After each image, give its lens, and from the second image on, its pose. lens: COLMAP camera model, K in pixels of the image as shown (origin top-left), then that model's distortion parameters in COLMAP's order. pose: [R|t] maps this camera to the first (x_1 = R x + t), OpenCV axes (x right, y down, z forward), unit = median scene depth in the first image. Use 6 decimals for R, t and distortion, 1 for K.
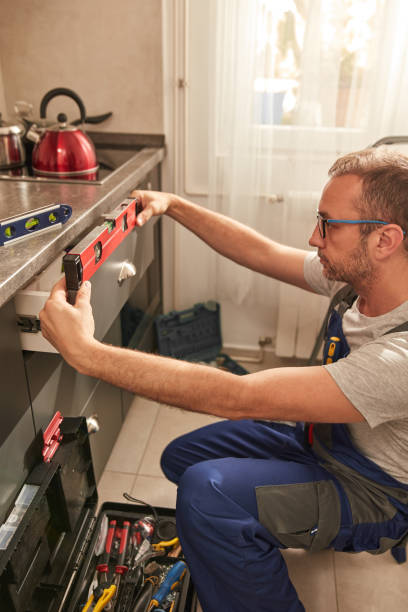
lens RADIAL K [[537.4, 0, 209.9], [0, 537.4, 303.4], [0, 0, 1]] dist [-0.007254, -0.003501]
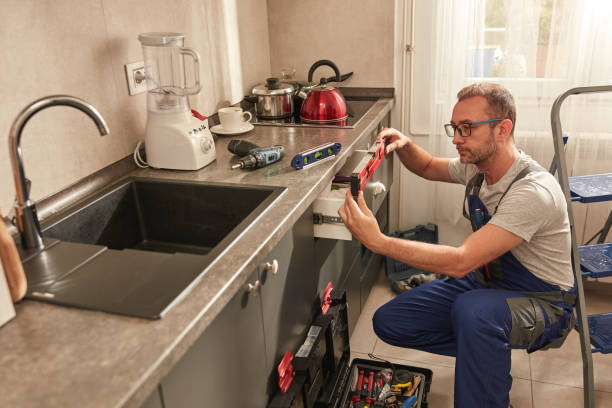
lens RADIAL K [[568.3, 0, 306.0], [0, 568.3, 204.0], [0, 0, 1]] dist [-0.000537, -0.010903]
pose [[0.981481, 0.007906, -0.191397, -0.038704], [-0.023177, 0.996709, -0.077683, 0.081910], [0.190153, 0.080680, 0.978434, -0.405428]]
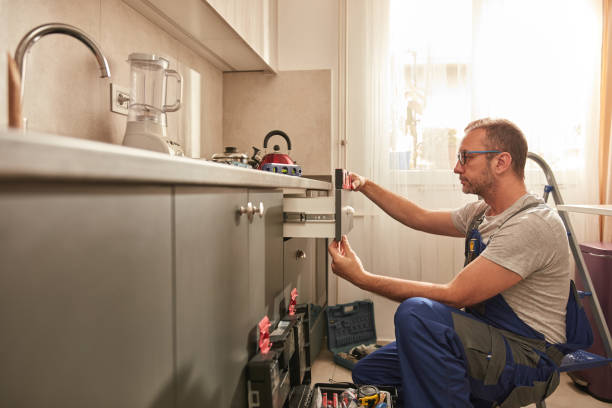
lens RADIAL K [[506.0, 0, 298.0], [0, 506.0, 204.4], [0, 0, 1]] dist [-0.050906, 0.001225]
pose [[0.999385, -0.015020, -0.031694, -0.169045], [-0.000036, 0.903218, -0.429183, 0.435660], [0.035073, 0.428920, 0.902661, -0.256227]]
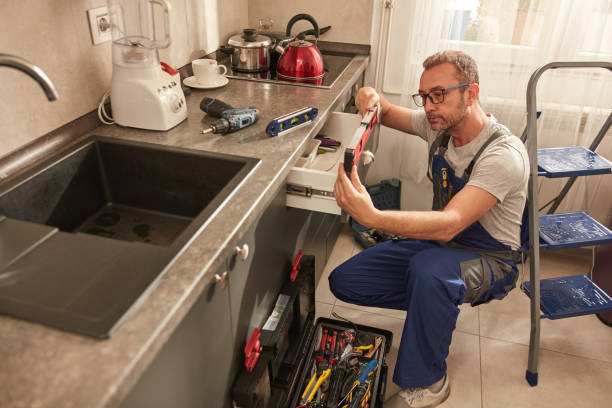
lens RADIAL K [[494.3, 0, 306.0], [0, 494.3, 204.0], [0, 0, 1]] dist [-0.003861, -0.008309]
pose [[0.989637, 0.076241, -0.121678, -0.082747], [-0.068799, 0.995560, 0.064243, -0.007794], [0.126036, -0.055206, 0.990488, -0.245417]]
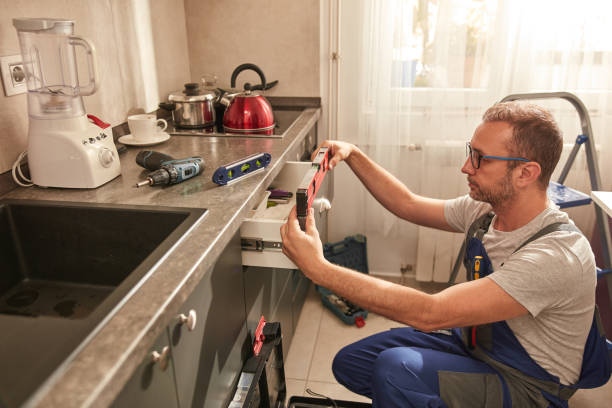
lens RADIAL K [[494.3, 0, 306.0], [0, 494.3, 204.0], [0, 0, 1]] dist [-0.003861, -0.008309]
pose [[0.998940, -0.017203, -0.042701, -0.094378], [0.013410, 0.996067, -0.087579, 0.031836], [0.044040, 0.086914, 0.995242, -0.124086]]
